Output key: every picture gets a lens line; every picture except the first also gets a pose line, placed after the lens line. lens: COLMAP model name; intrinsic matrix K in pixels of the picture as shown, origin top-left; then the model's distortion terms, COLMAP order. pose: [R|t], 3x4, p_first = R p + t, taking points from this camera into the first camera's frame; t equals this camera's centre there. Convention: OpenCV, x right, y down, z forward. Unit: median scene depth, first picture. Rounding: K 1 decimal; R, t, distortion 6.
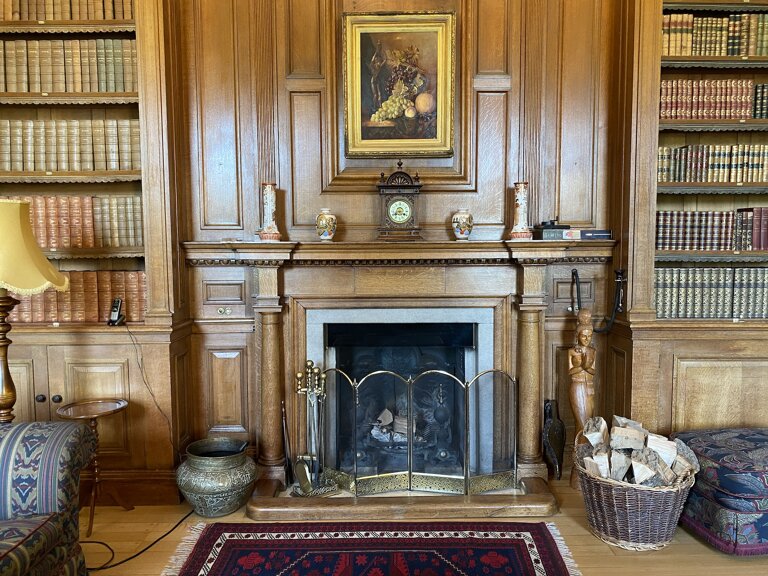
lens RADIAL K [[605.1, 0, 384.0], [0, 605.1, 288.0], [0, 0, 1]] dist [0.092776, -0.098794]
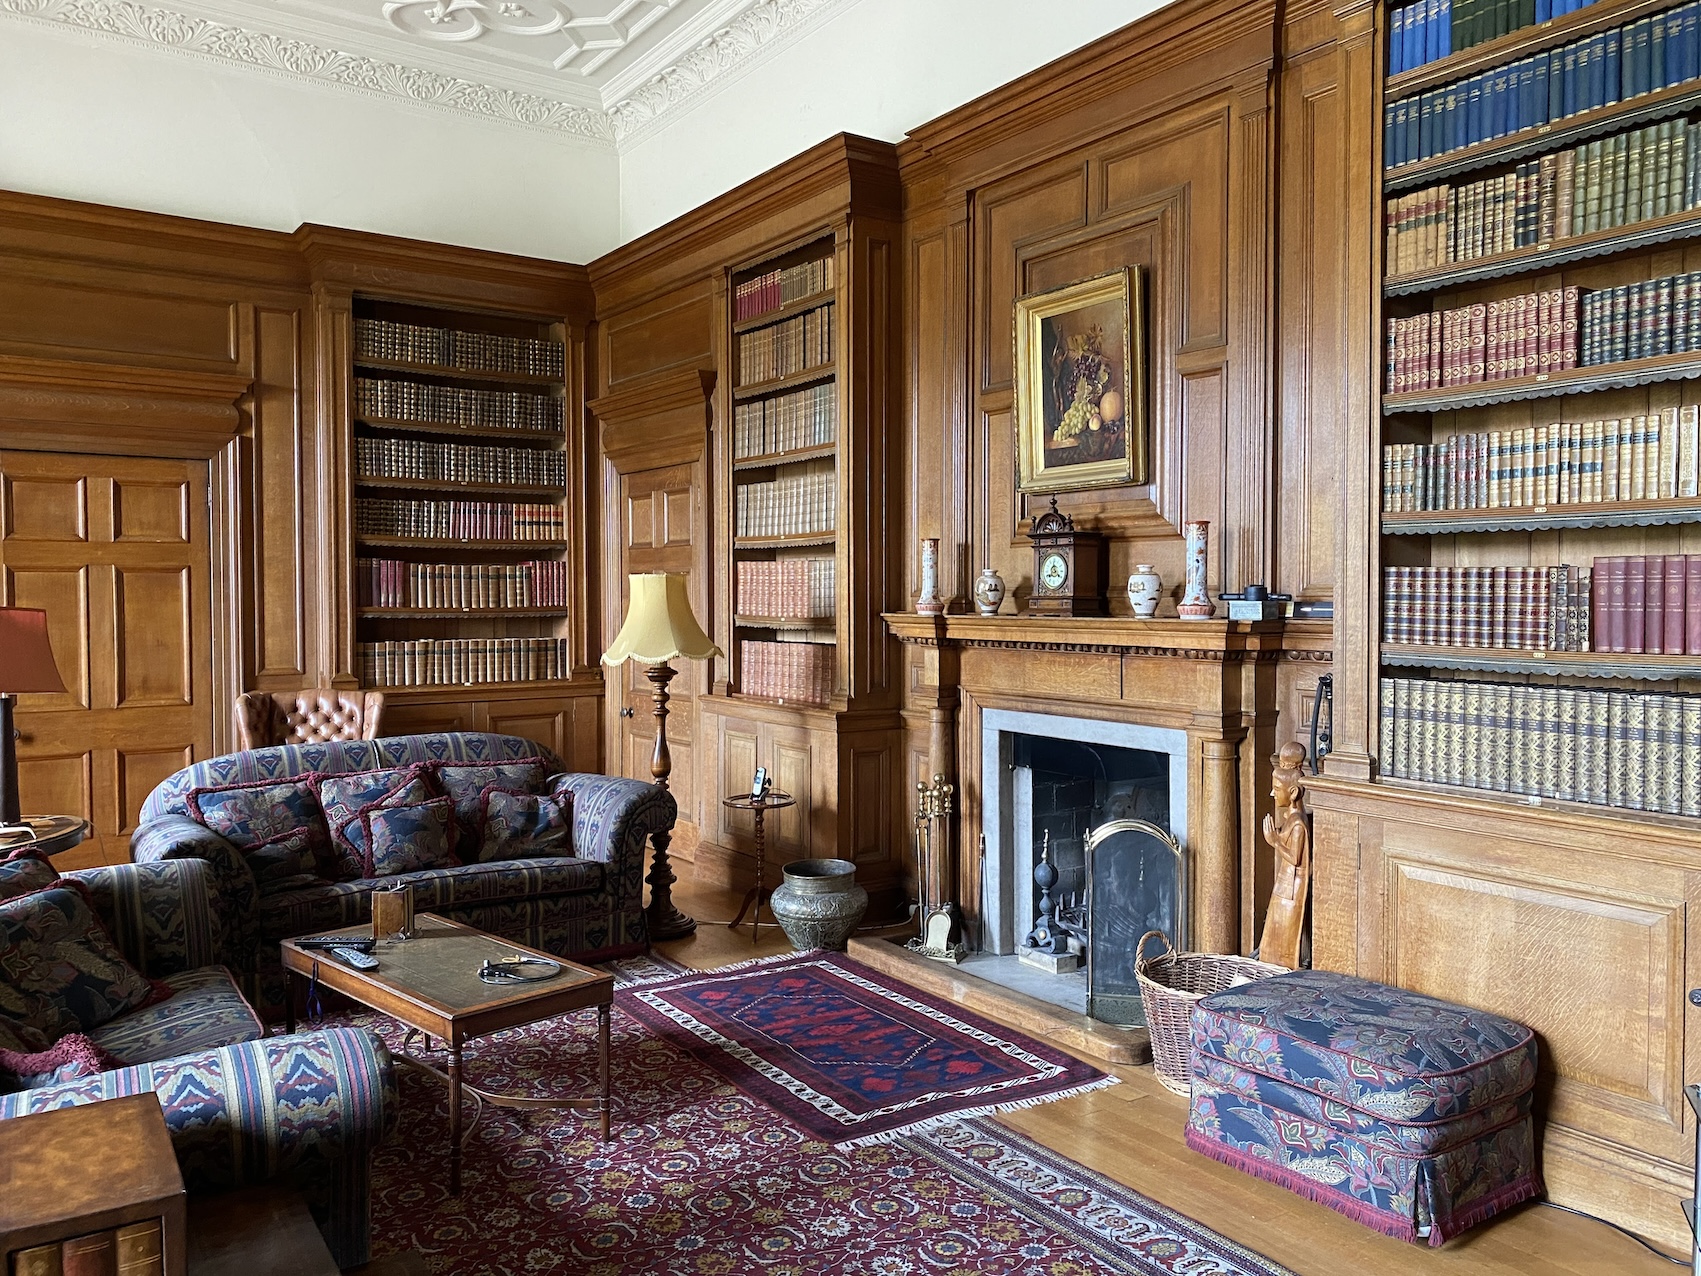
lens RADIAL K [[1340.3, 0, 850.5], [0, 1340.3, 638.0], [0, 0, 1]] dist [0.092776, -0.098794]
pose [[0.540927, 0.031769, -0.840469, 1.164002], [-0.084808, 0.996254, -0.016925, -0.008519], [0.836783, 0.080433, 0.541595, 0.006804]]
